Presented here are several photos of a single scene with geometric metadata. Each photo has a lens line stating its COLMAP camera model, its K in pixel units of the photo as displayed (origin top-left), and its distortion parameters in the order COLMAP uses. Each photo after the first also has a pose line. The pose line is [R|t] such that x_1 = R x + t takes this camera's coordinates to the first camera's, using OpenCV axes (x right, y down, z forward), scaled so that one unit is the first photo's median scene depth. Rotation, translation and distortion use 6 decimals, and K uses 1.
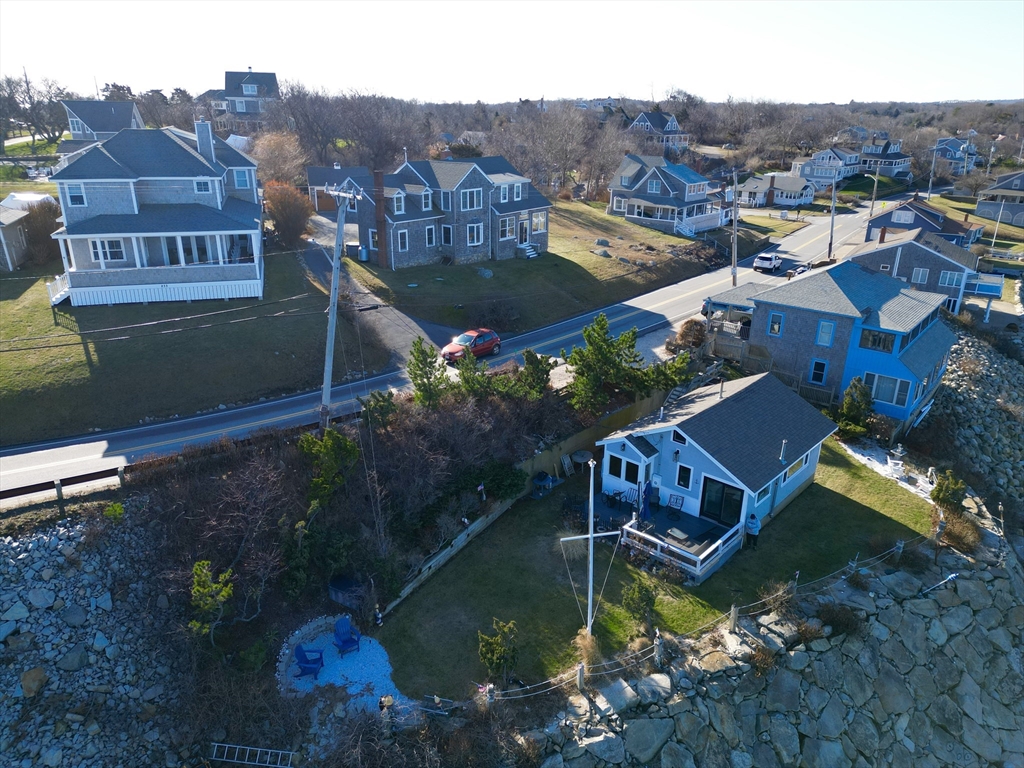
lens RADIAL K [[715.5, 0, 505.6], [0, 715.5, 380.7], [0, 0, 1]] dist [0.068654, -0.070394]
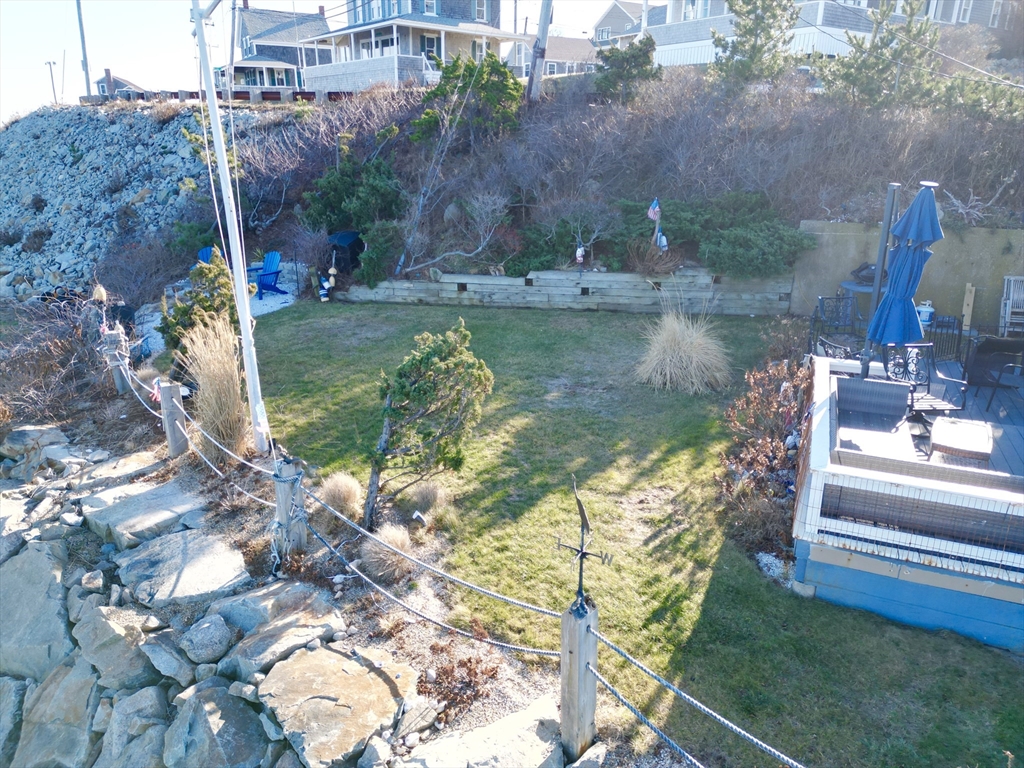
lens RADIAL K [[715.5, 0, 505.6], [0, 715.5, 380.7], [0, 0, 1]] dist [0.068654, -0.070394]
pose [[0.328429, 0.297958, -0.896301, 0.440032], [-0.331253, 0.925003, 0.186120, 0.225312], [0.884537, 0.235776, 0.402498, 0.870780]]
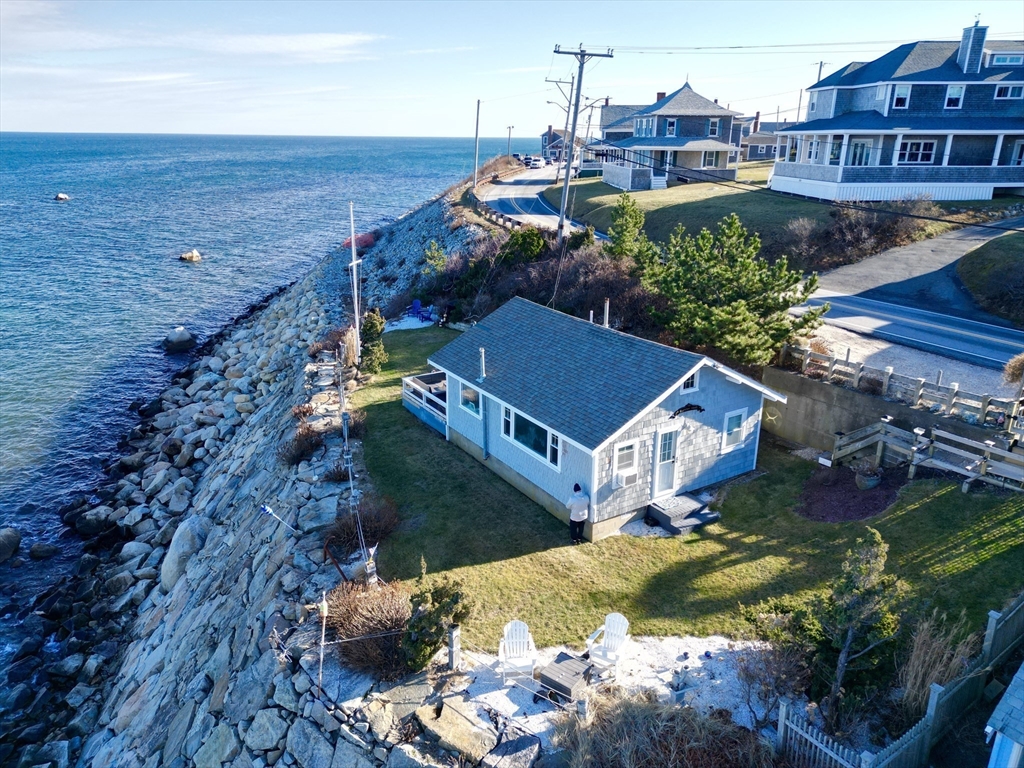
lens RADIAL K [[715.5, 0, 505.6], [0, 715.5, 380.7], [0, 0, 1]] dist [0.068654, -0.070394]
pose [[-0.261382, 0.296504, -0.918567, 1.241106], [-0.344620, 0.860262, 0.375747, -0.198984], [0.901619, 0.414770, -0.122676, 1.325211]]
